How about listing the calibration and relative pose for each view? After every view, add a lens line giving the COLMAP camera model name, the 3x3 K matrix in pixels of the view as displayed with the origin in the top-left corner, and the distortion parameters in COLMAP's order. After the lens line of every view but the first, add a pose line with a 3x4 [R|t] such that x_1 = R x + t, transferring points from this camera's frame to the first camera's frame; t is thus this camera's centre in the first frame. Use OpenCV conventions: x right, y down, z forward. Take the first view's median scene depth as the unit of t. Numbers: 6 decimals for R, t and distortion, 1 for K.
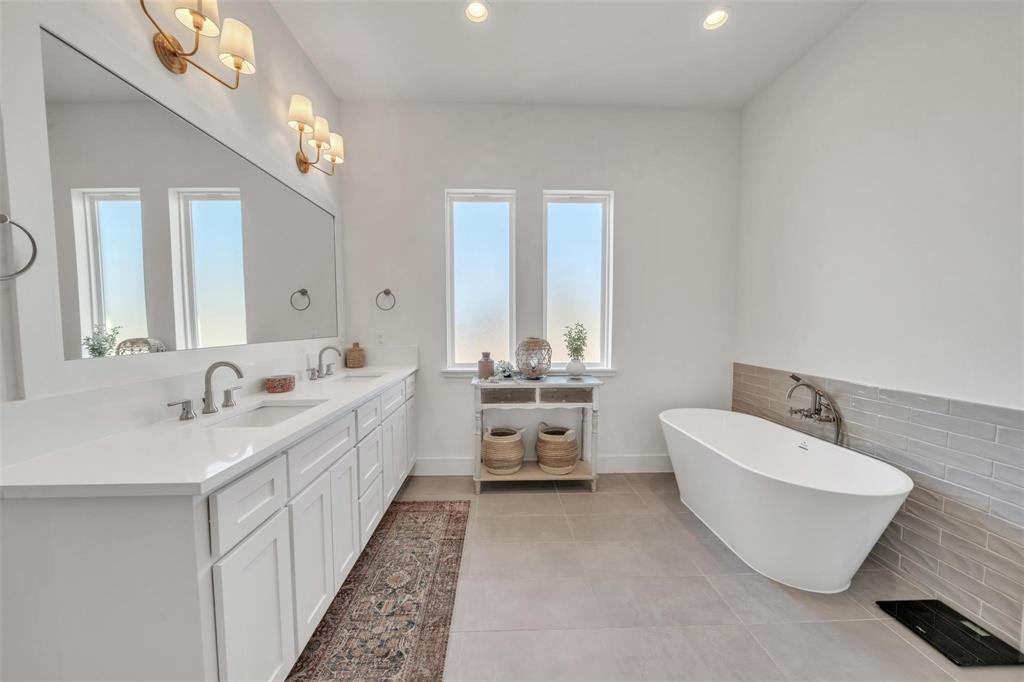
lens RADIAL K [[365.3, 0, 510.5], [0, 365.3, 343.2], [0, 0, 1]] dist [0.000081, 0.000011]
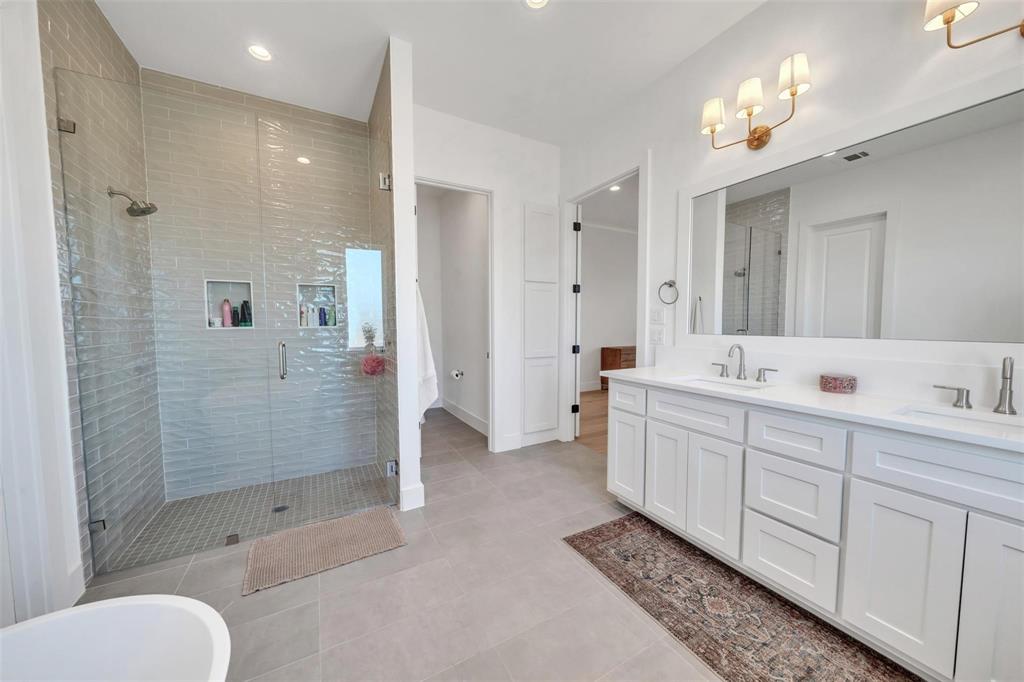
lens RADIAL K [[365.3, 0, 512.4], [0, 365.3, 342.0], [0, 0, 1]] dist [0.000081, 0.000011]
pose [[-0.890345, 0.034320, -0.453991, 0.602450], [-0.019983, 0.993248, 0.114275, -0.096527], [0.454848, 0.110816, -0.883648, 1.729795]]
